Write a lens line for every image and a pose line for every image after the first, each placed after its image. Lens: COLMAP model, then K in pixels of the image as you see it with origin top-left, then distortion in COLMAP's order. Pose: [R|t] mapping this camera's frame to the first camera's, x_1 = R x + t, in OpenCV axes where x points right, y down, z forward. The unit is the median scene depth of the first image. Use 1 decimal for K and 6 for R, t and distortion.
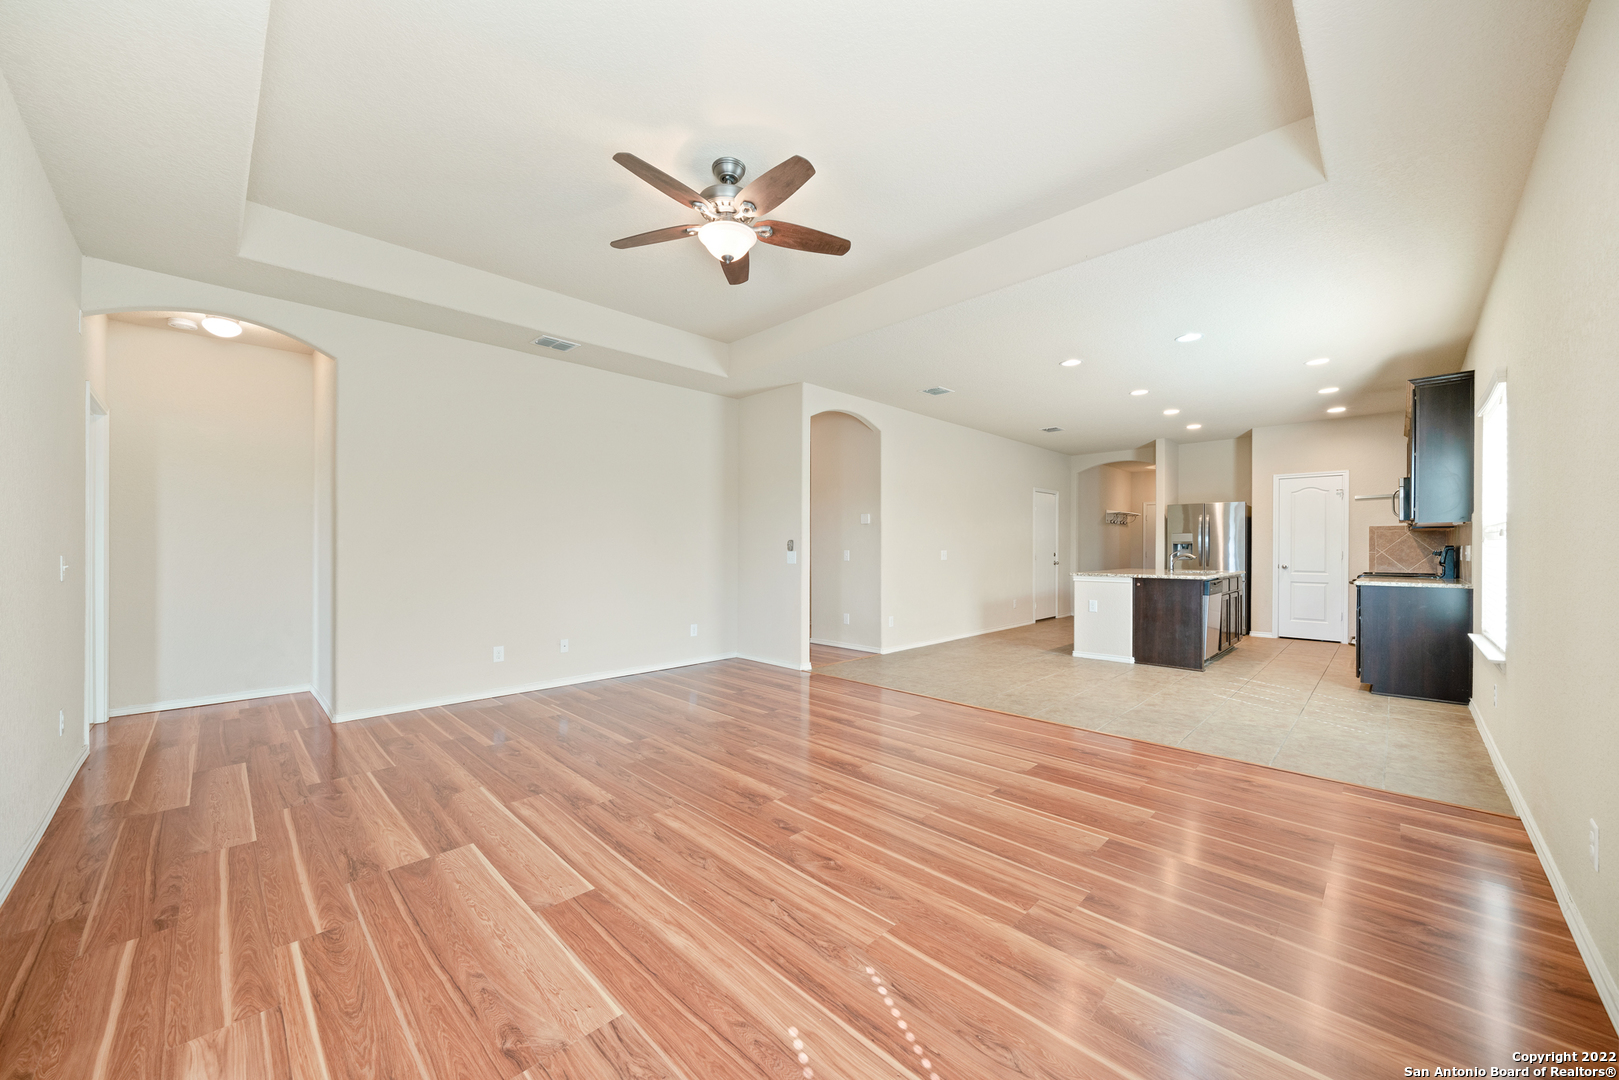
lens RADIAL K [[593.4, 0, 809.3], [0, 593.4, 550.5], [0, 0, 1]] dist [-0.005561, 0.000013]
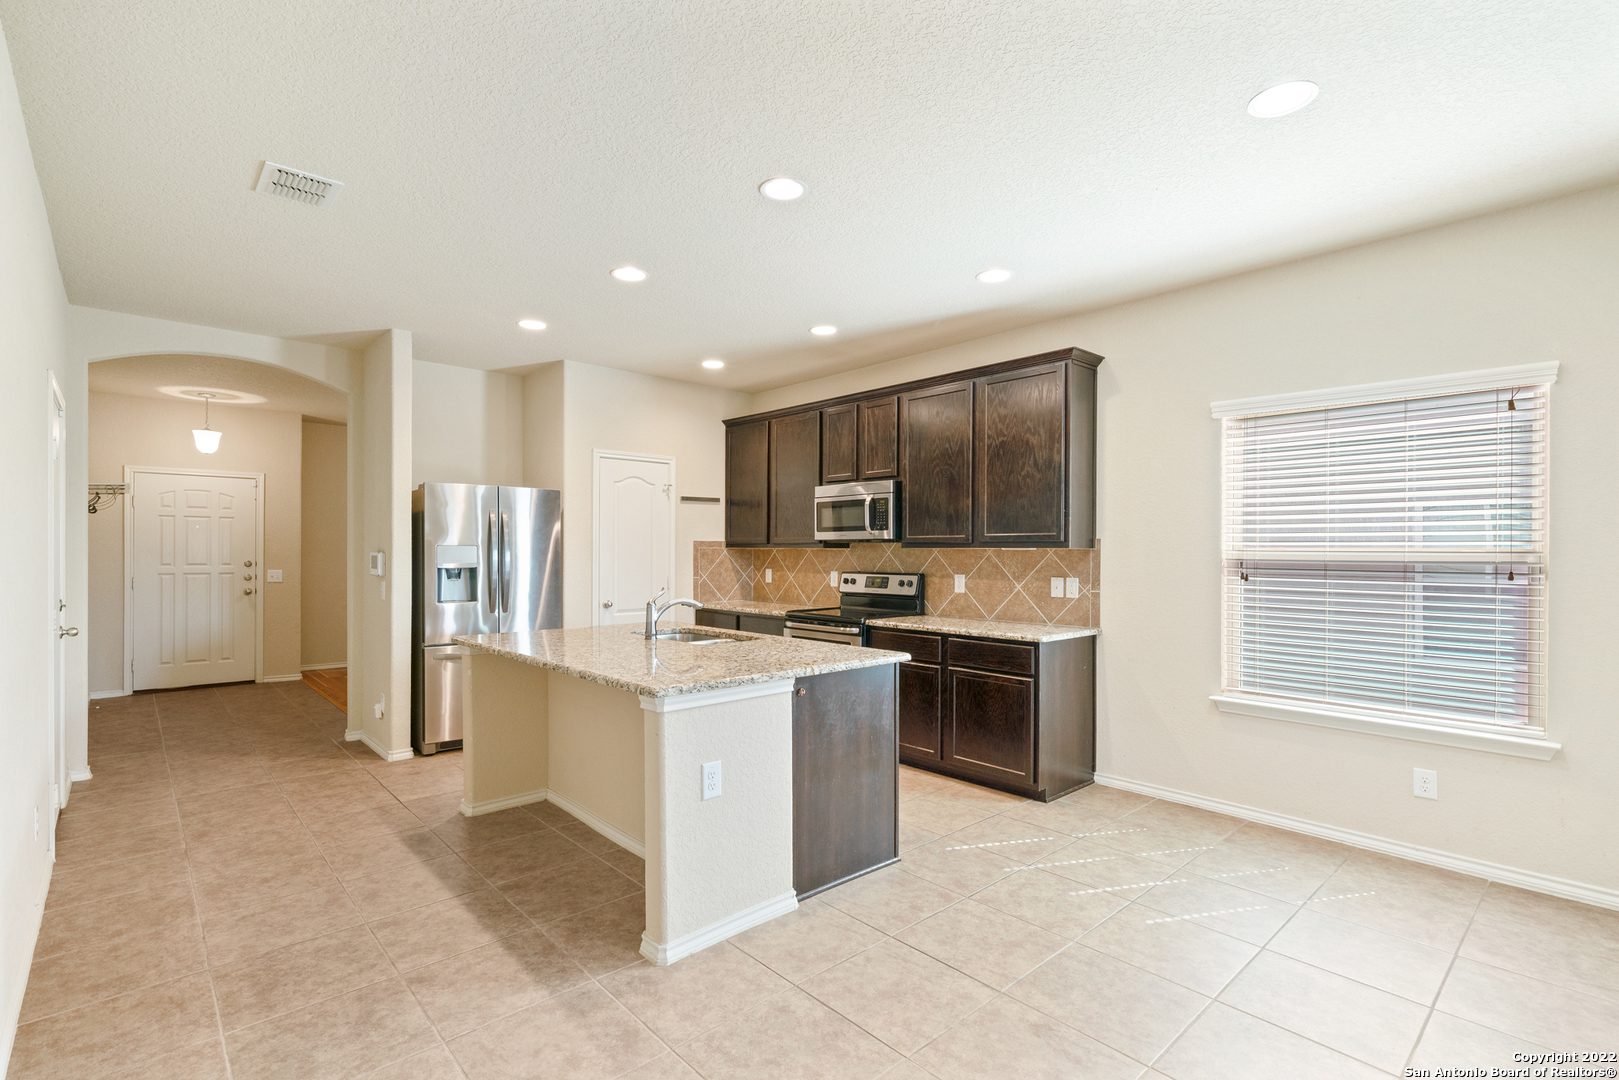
lens RADIAL K [[748.9, 0, 801.8], [0, 748.9, 553.8], [0, 0, 1]] dist [0.002054, 0.000674]
pose [[0.055595, -0.004080, 0.998445, 0.081739], [0.002412, 0.999989, 0.003952, -0.036806], [-0.998450, 0.002188, 0.055604, 1.062018]]
